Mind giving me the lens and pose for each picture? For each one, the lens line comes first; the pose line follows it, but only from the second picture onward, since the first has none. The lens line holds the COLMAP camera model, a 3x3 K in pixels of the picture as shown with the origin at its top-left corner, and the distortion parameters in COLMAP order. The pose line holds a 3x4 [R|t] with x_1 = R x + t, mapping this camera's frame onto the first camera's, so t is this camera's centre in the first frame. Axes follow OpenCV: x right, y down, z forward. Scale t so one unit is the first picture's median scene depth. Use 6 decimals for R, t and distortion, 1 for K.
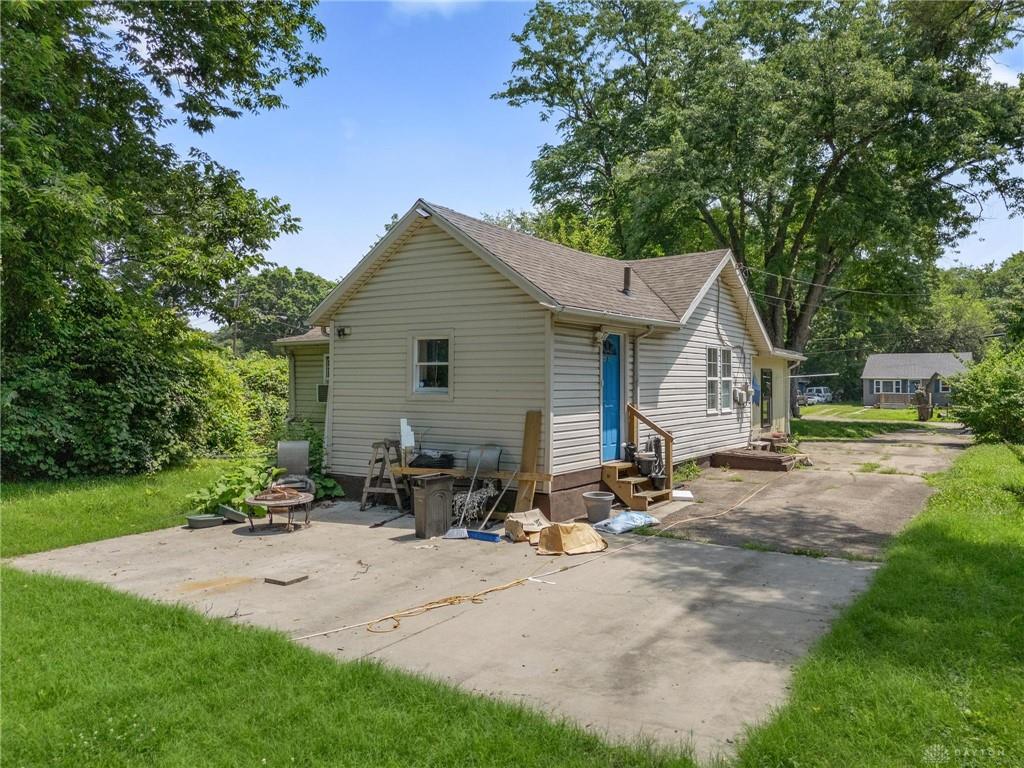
lens RADIAL K [[736.0, 0, 512.0], [0, 736.0, 384.0], [0, 0, 1]] dist [0.067406, 0.000052]
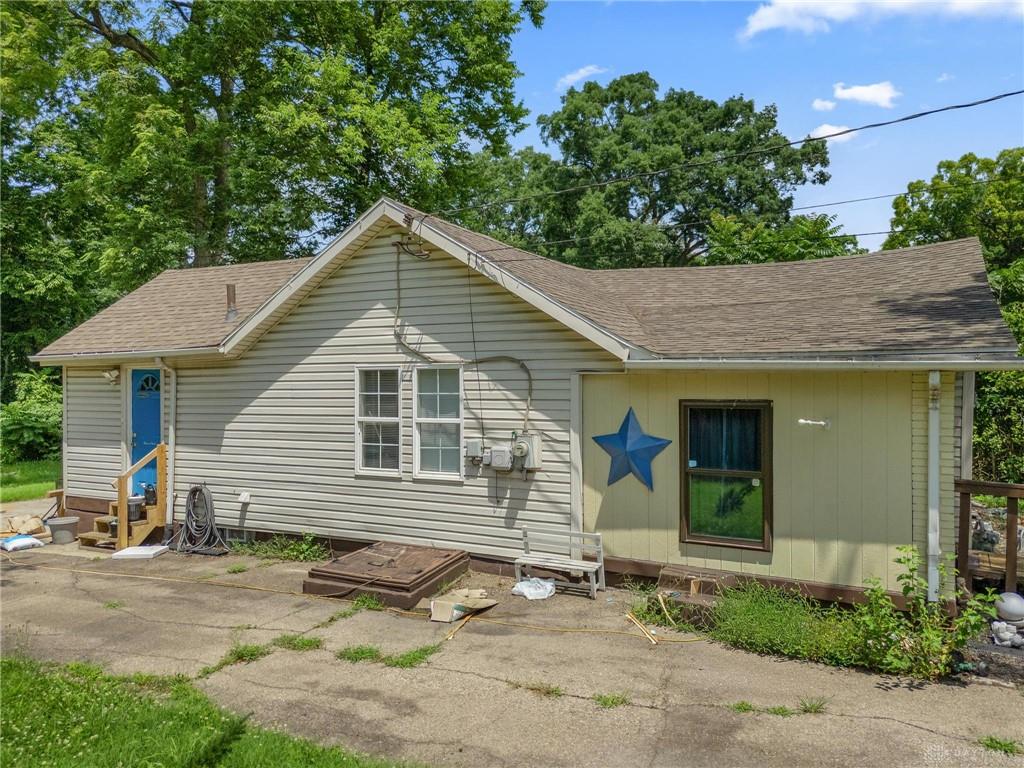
lens RADIAL K [[736.0, 0, 512.0], [0, 736.0, 384.0], [0, 0, 1]] dist [0.067406, 0.000052]
pose [[0.053630, -0.011128, -0.998499, 0.876742], [-0.000390, 0.999938, -0.011165, -0.029226], [0.998561, 0.000988, 0.053622, 1.066490]]
